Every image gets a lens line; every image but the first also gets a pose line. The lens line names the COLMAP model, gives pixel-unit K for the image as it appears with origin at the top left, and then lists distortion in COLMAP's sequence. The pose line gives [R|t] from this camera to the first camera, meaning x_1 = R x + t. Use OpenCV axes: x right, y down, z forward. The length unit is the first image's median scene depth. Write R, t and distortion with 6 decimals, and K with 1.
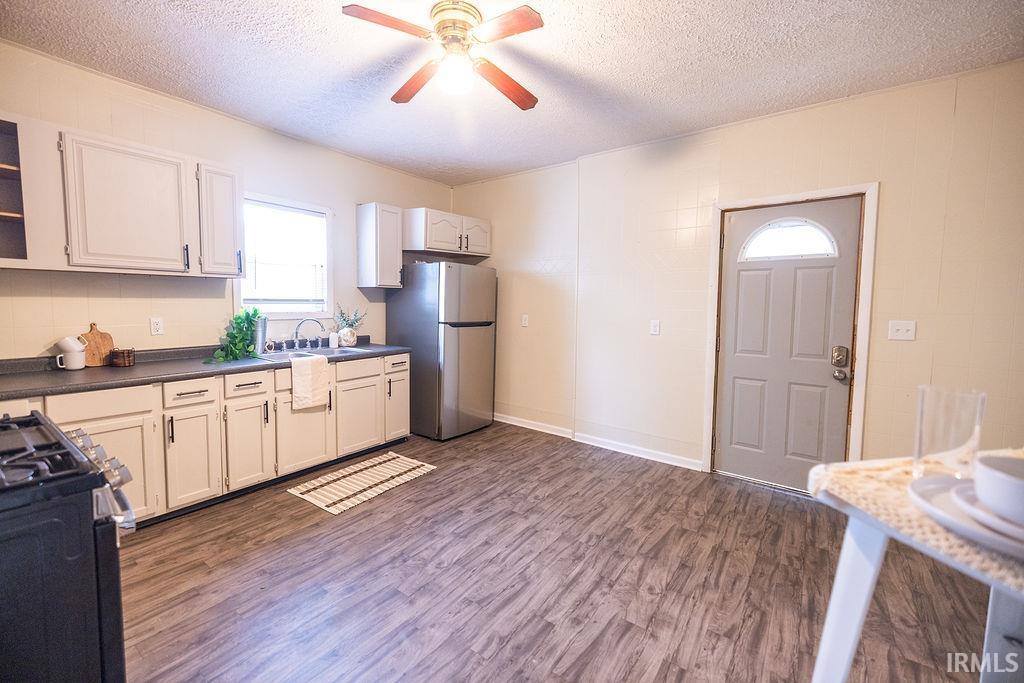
lens RADIAL K [[440.1, 0, 504.4], [0, 440.1, 331.2], [0, 0, 1]] dist [0.002406, 0.000878]
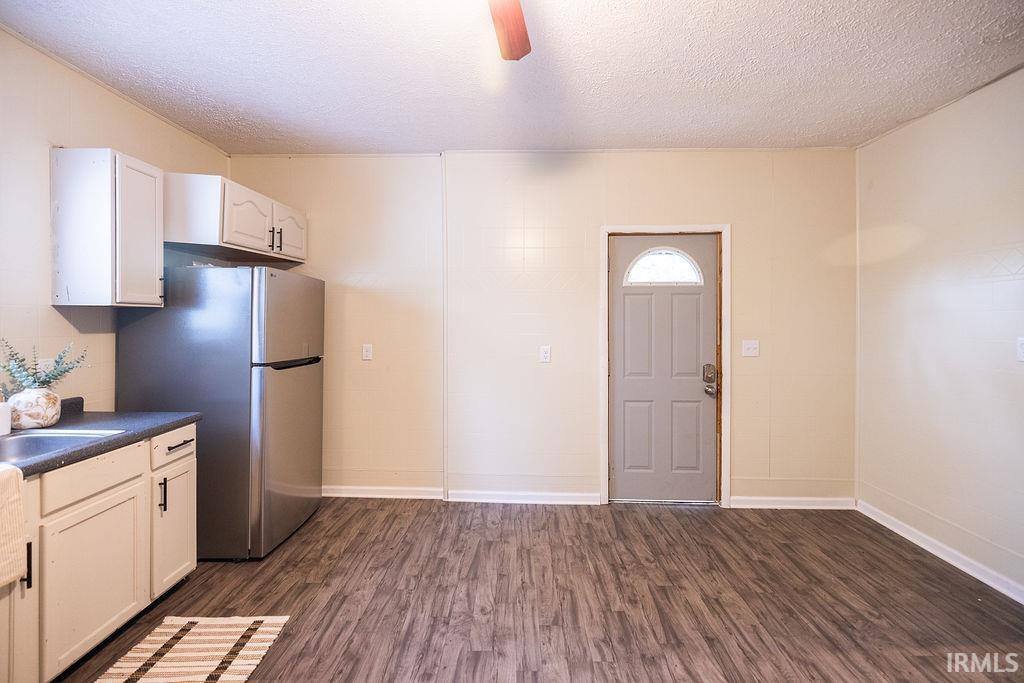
lens RADIAL K [[442.3, 0, 524.2], [0, 442.3, 321.3], [0, 0, 1]] dist [0.002082, 0.000217]
pose [[0.797636, -0.011255, 0.603034, -0.249247], [0.046034, 0.998046, -0.042261, -0.041272], [-0.601380, 0.061468, 0.796595, 0.314927]]
